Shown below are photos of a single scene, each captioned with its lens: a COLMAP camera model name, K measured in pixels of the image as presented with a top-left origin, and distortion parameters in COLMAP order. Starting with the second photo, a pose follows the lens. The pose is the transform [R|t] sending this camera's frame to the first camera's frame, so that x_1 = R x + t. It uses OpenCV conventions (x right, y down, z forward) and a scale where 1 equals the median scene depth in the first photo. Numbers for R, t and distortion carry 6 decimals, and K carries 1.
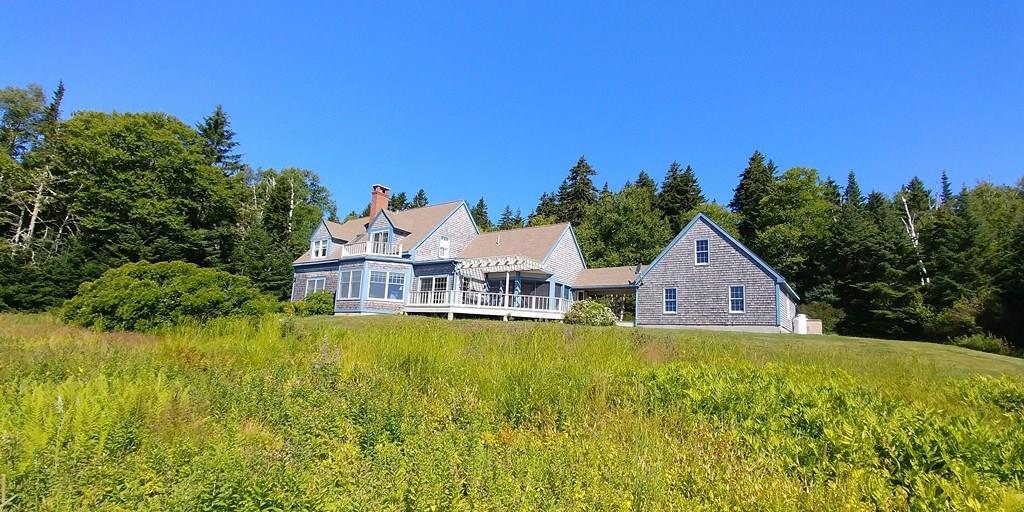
lens RADIAL K [[461.5, 0, 508.0], [0, 461.5, 262.4], [0, 0, 1]] dist [-0.013831, -0.015642]
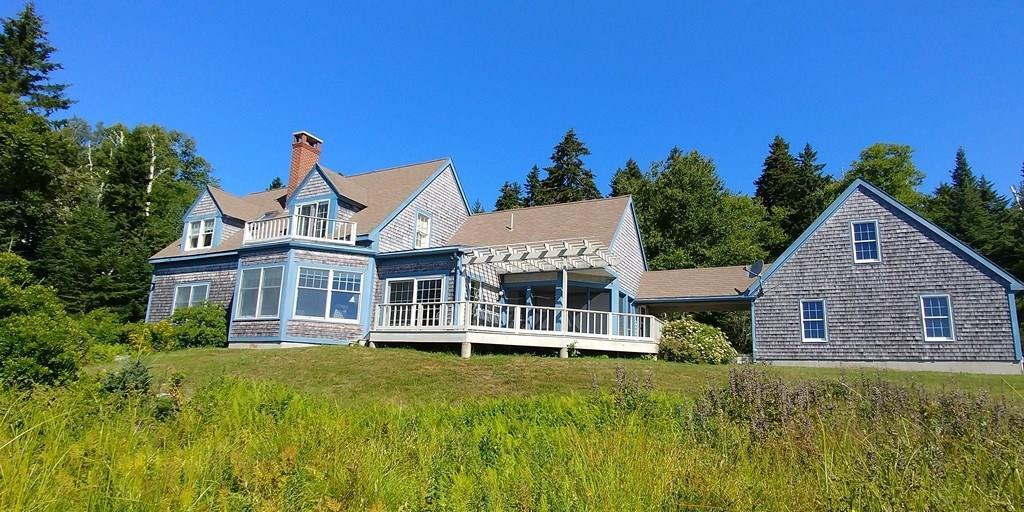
lens RADIAL K [[566.4, 0, 512.3], [0, 566.4, 262.8], [0, 0, 1]] dist [-0.014399, 0.000513]
pose [[0.991150, 0.013998, 0.132007, -0.130902], [-0.010613, 0.999598, -0.026310, 0.027287], [-0.132323, 0.024676, 0.990900, 0.282638]]
